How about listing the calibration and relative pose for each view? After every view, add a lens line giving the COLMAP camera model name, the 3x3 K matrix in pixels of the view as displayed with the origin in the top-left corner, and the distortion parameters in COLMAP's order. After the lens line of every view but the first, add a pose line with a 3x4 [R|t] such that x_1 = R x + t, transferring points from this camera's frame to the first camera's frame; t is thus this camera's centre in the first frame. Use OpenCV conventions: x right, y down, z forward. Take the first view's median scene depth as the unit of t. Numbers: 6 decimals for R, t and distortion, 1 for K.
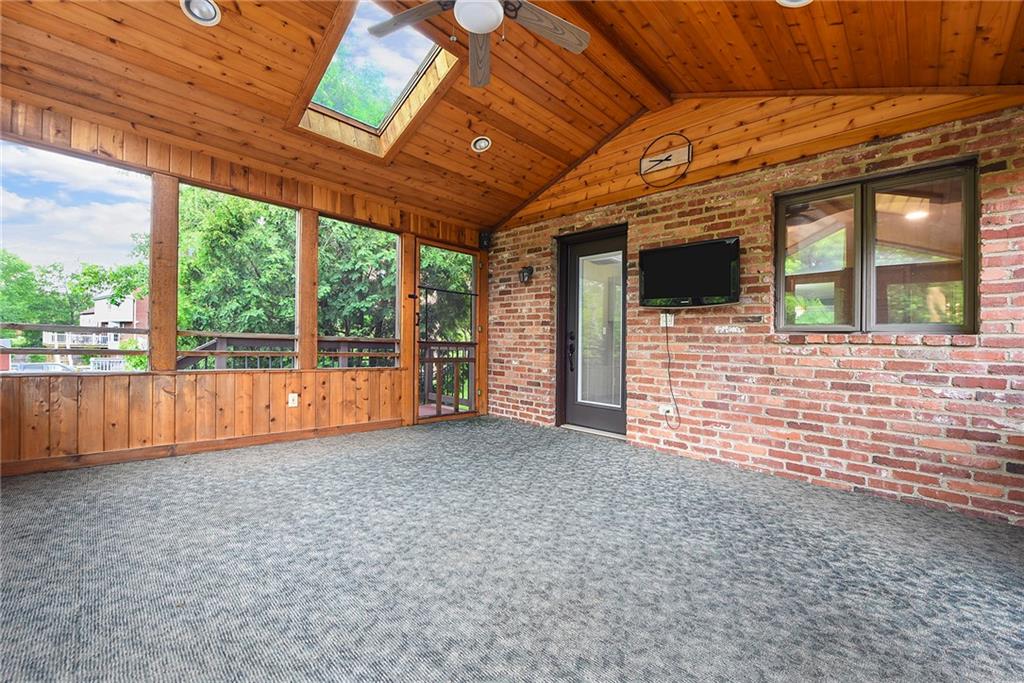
lens RADIAL K [[419.5, 0, 511.0], [0, 419.5, 331.5], [0, 0, 1]] dist [0.000247, -0.000052]
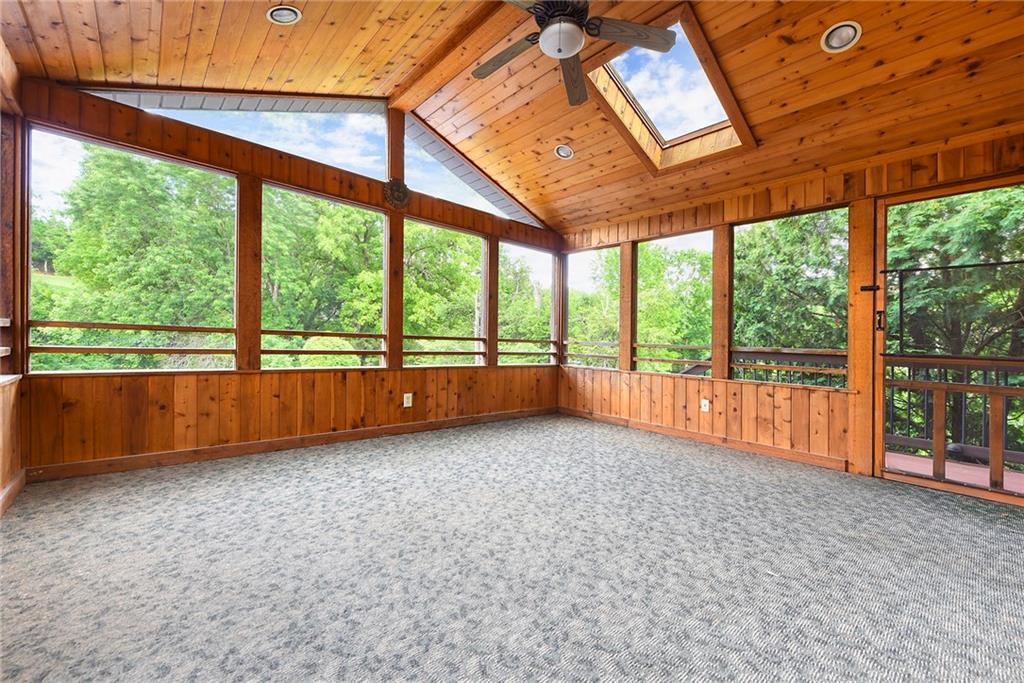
lens RADIAL K [[419.6, 0, 505.6], [0, 419.6, 348.6], [0, 0, 1]] dist [0.000512, 0.000112]
pose [[-0.074378, -0.019374, -0.997042, 0.606625], [-0.006664, 0.999799, -0.018931, 0.039700], [0.997208, 0.005236, -0.074492, 0.562271]]
